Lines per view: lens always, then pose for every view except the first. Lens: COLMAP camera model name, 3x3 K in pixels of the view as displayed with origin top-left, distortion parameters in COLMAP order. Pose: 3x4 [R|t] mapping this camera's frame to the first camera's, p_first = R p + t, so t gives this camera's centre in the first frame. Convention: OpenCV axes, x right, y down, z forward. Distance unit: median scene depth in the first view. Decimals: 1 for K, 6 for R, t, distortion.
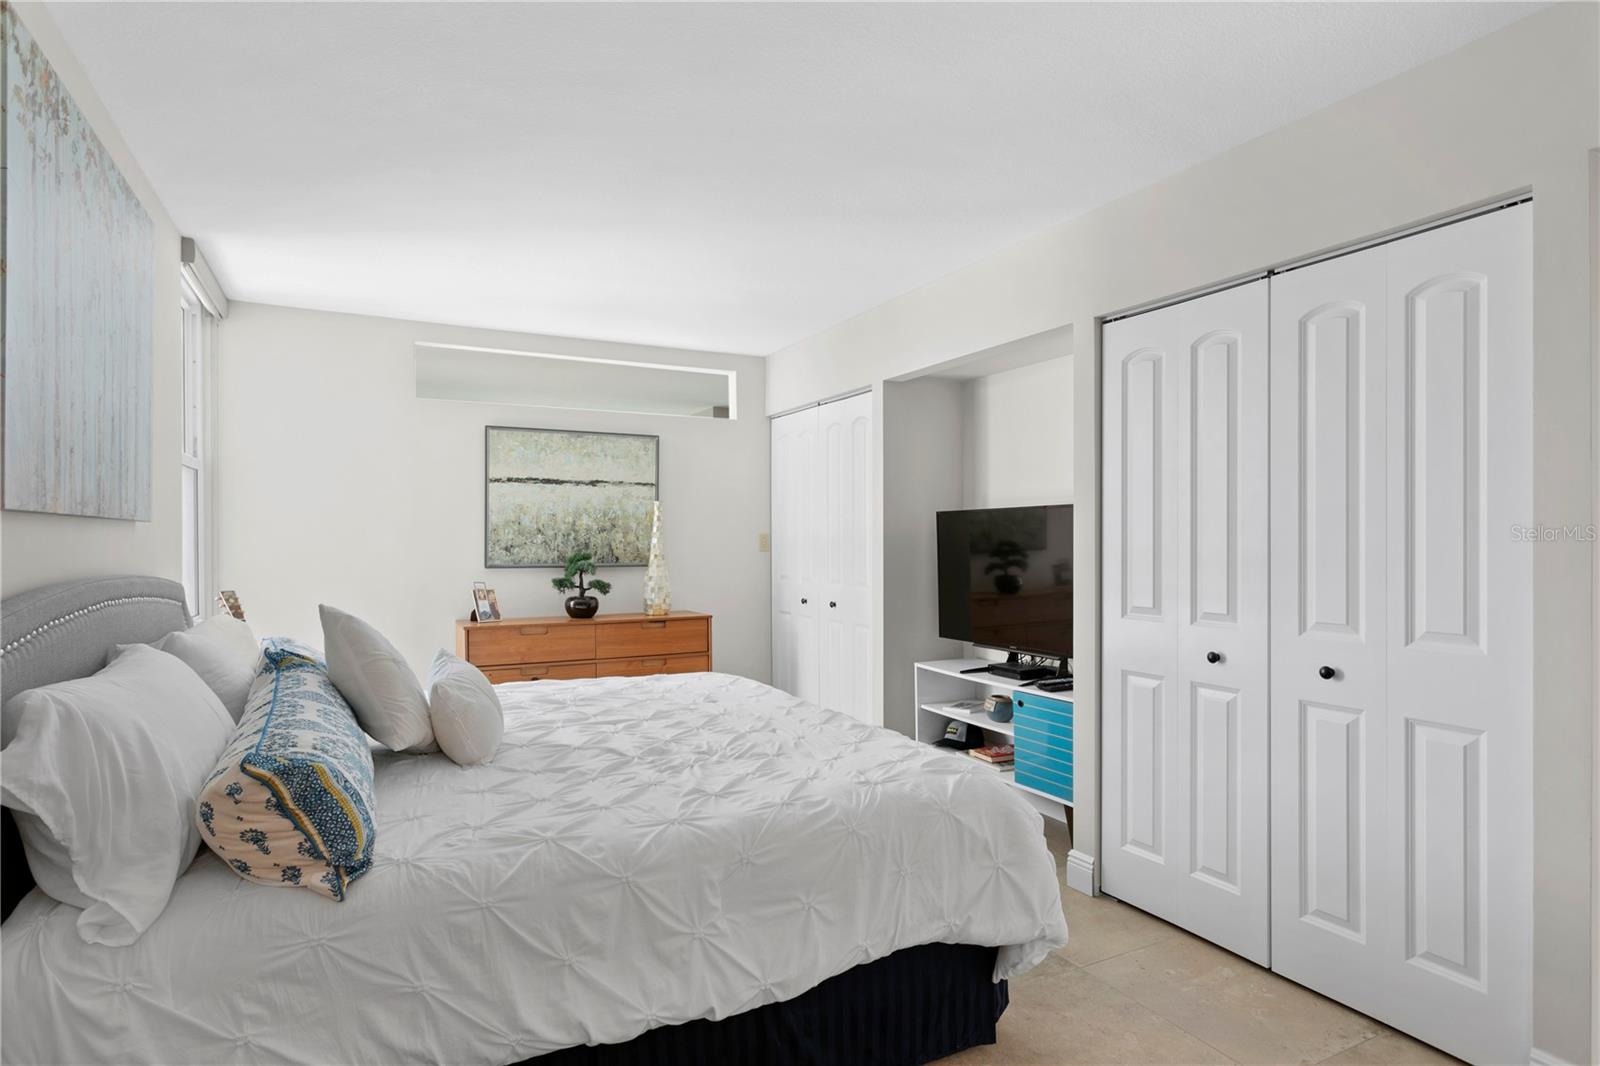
lens RADIAL K [[853.7, 0, 791.5], [0, 853.7, 534.5], [0, 0, 1]] dist [0.003161, 0.001195]
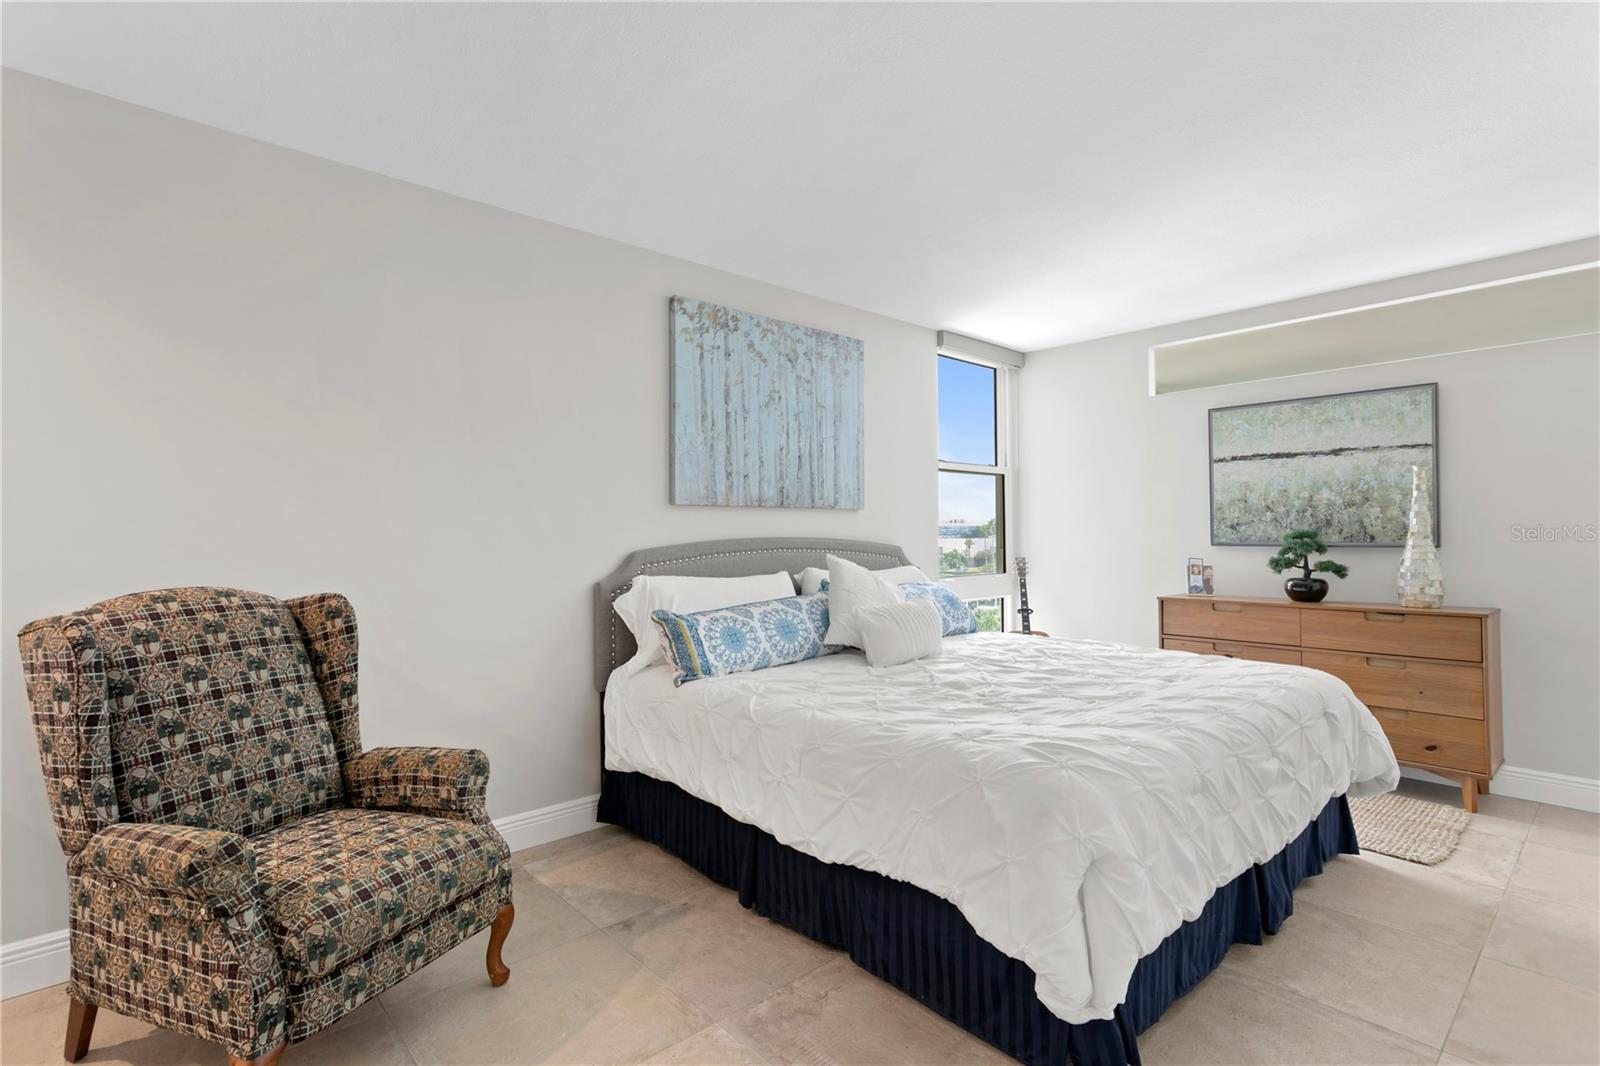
lens RADIAL K [[784.0, 0, 785.5], [0, 784.0, 528.0], [0, 0, 1]] dist [0.008853, -0.002165]
pose [[0.233635, -0.010942, -0.972263, 0.442930], [0.010822, 0.999904, -0.008653, 0.020155], [0.972264, -0.008500, 0.233731, 0.261187]]
